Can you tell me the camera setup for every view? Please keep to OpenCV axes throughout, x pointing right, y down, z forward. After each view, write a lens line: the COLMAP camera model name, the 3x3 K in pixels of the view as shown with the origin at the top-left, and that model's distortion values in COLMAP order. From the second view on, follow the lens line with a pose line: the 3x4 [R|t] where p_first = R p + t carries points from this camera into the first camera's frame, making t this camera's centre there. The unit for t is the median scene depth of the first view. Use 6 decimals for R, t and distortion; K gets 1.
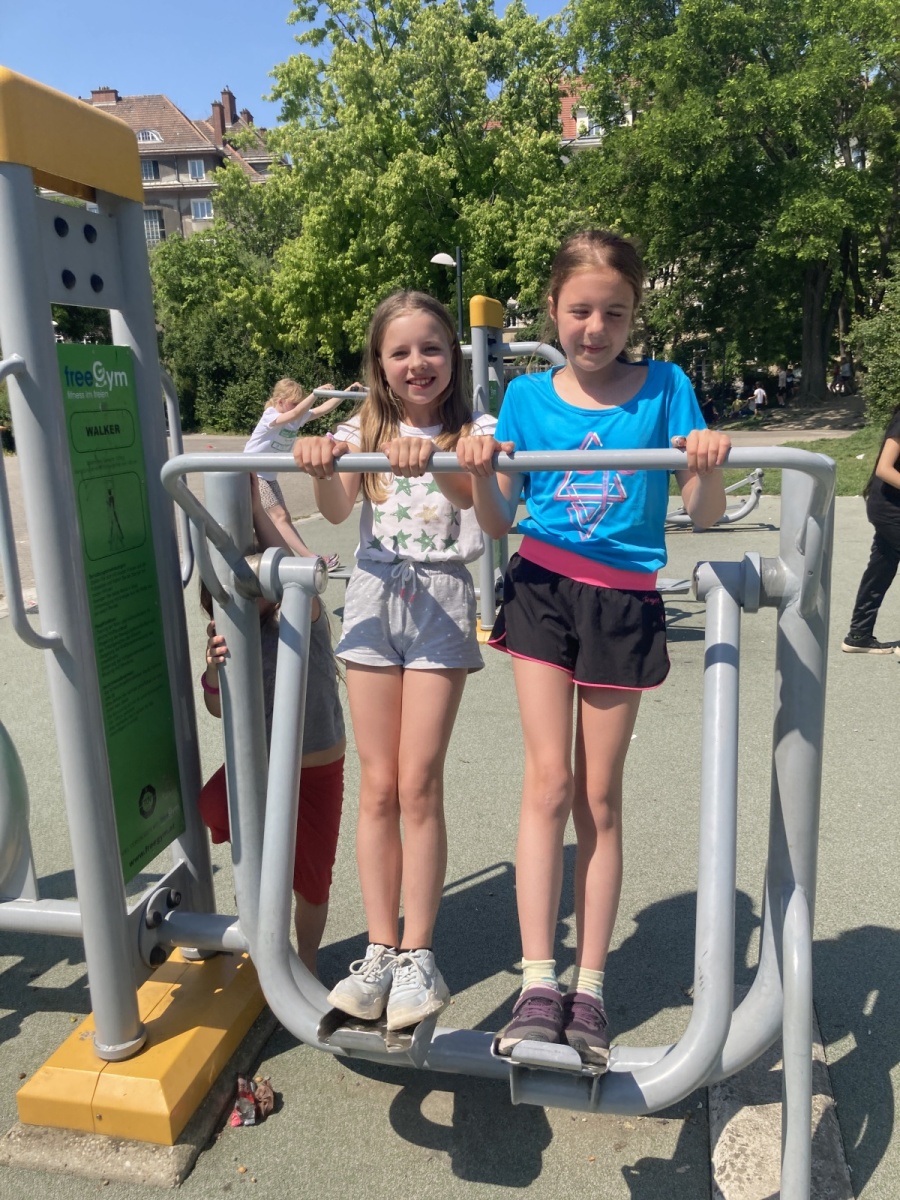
lens RADIAL K [[1010.8, 0, 453.0], [0, 1010.8, 602.8], [0, 0, 1]] dist [0.043194, -0.028819]
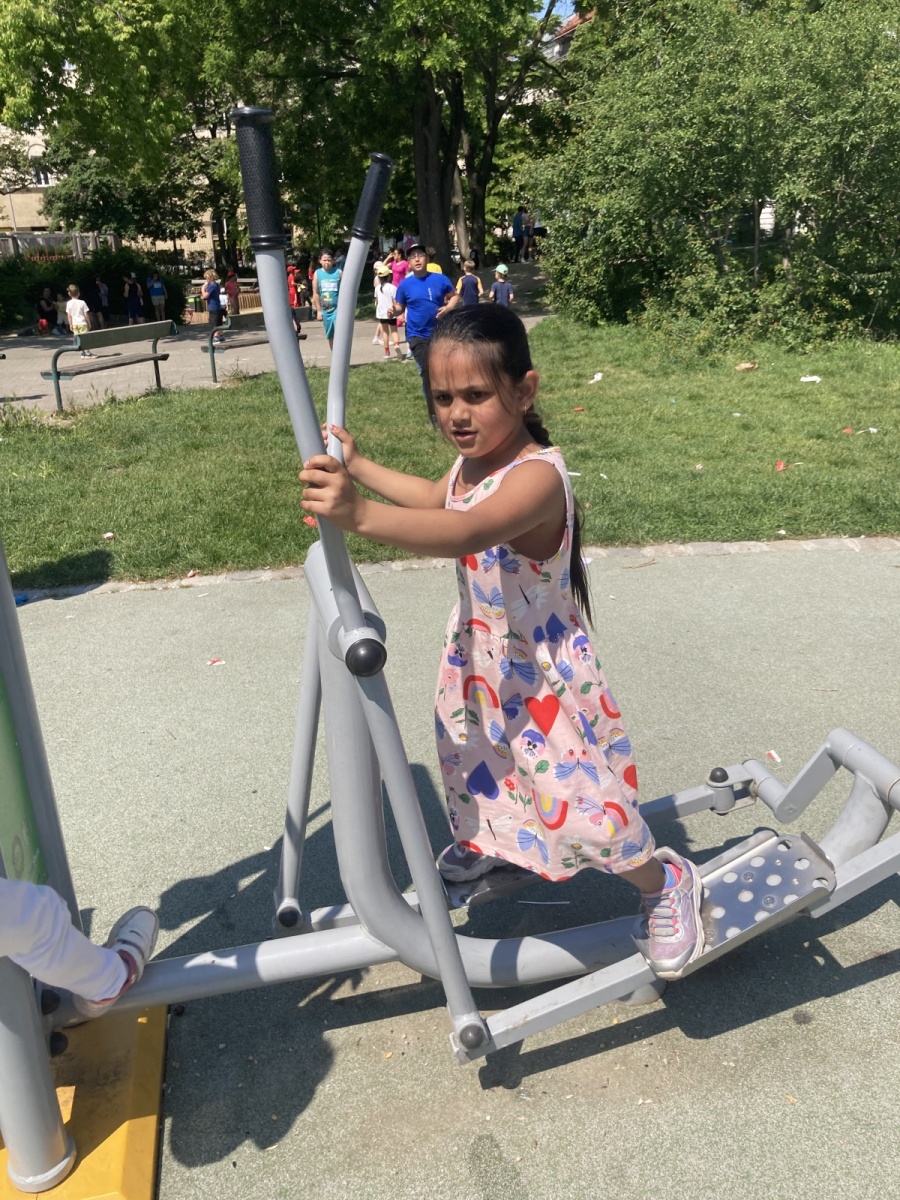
lens RADIAL K [[1010.8, 0, 451.2], [0, 1010.8, 596.9], [0, 0, 1]] dist [0.043194, -0.028819]
pose [[0.921655, -0.137571, 0.362803, 0.050591], [0.096682, 0.986967, 0.128640, -0.067610], [-0.375772, -0.083485, 0.922944, 0.308464]]
